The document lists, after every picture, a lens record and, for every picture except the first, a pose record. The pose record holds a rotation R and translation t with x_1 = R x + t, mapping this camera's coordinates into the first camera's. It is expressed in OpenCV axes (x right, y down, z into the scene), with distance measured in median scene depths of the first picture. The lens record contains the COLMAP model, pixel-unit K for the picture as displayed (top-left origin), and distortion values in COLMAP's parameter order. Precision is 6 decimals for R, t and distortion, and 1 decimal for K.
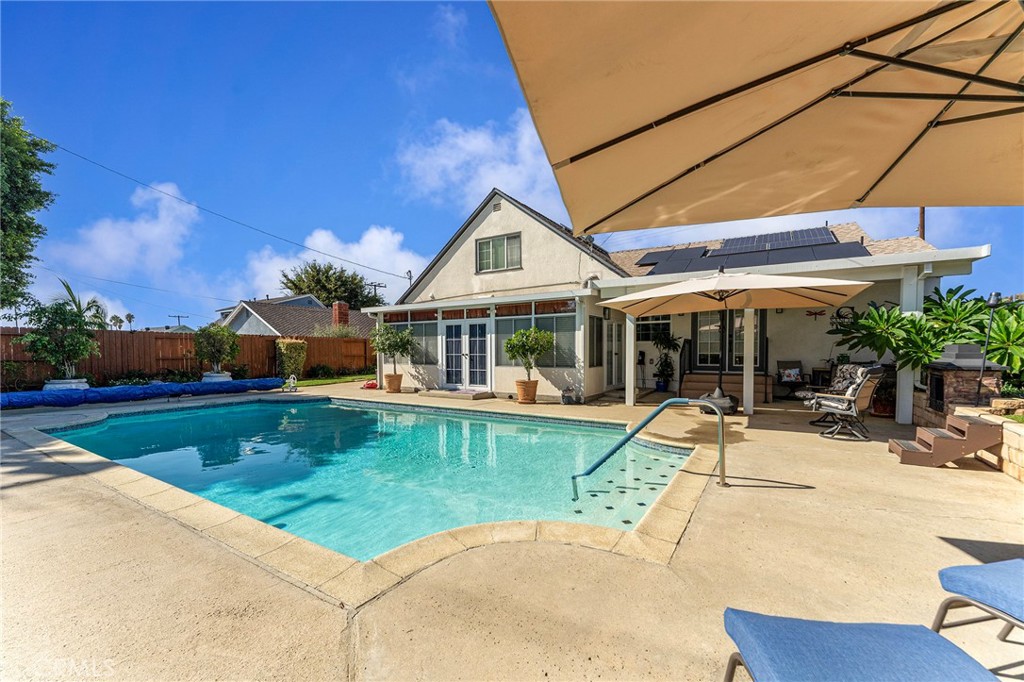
lens RADIAL K [[414.3, 0, 513.6], [0, 414.3, 352.2], [0, 0, 1]] dist [0.001435, 0.000024]
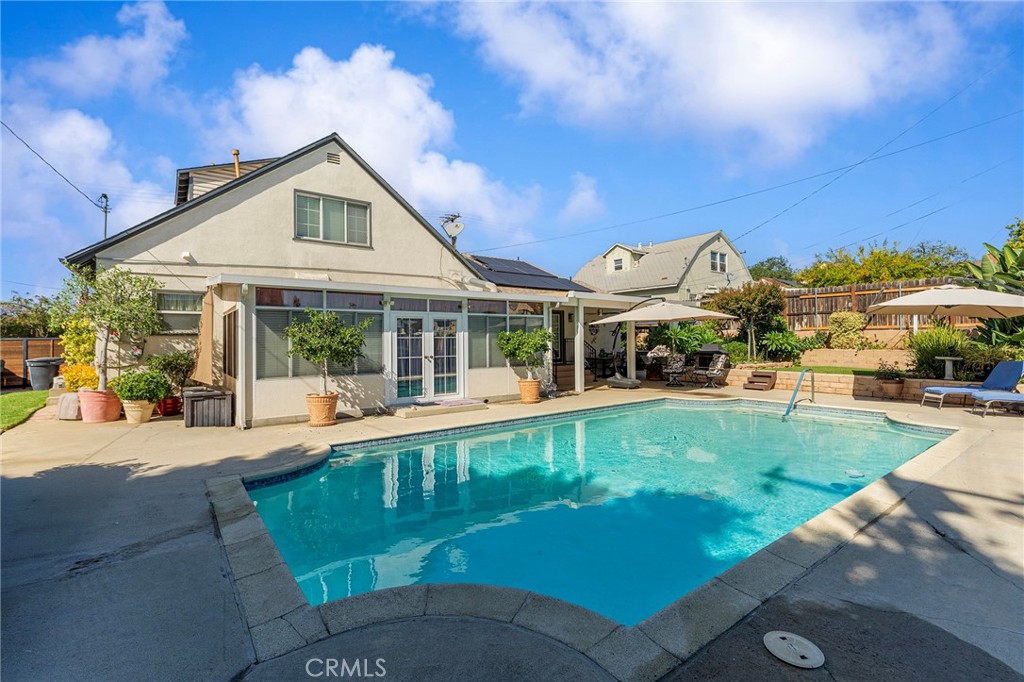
lens RADIAL K [[453.1, 0, 509.2], [0, 453.1, 325.9], [0, 0, 1]] dist [-0.000208, 0.000009]
pose [[0.374447, 0.031220, 0.926723, -0.850280], [0.015408, 0.999086, -0.039884, -0.016534], [-0.927120, 0.029214, 0.373624, 0.529843]]
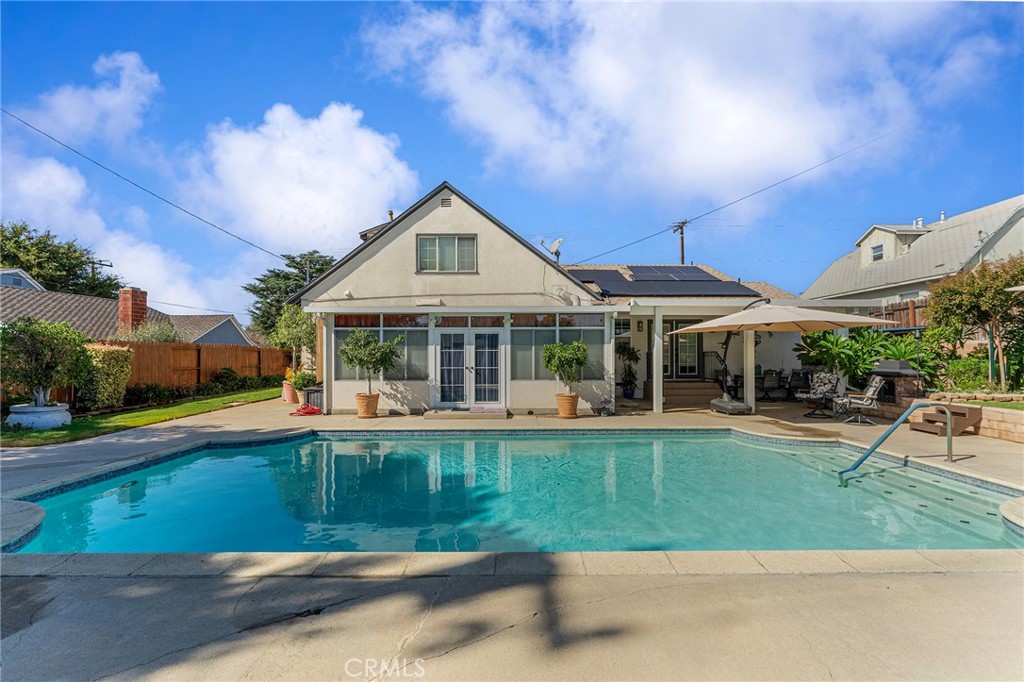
lens RADIAL K [[434.9, 0, 517.5], [0, 434.9, 344.6], [0, 0, 1]] dist [0.000181, -0.000003]
pose [[0.851257, 0.015021, 0.524535, -0.510387], [0.002314, 0.999473, -0.032376, -0.013535], [-0.524744, 0.028775, 0.850773, 0.157763]]
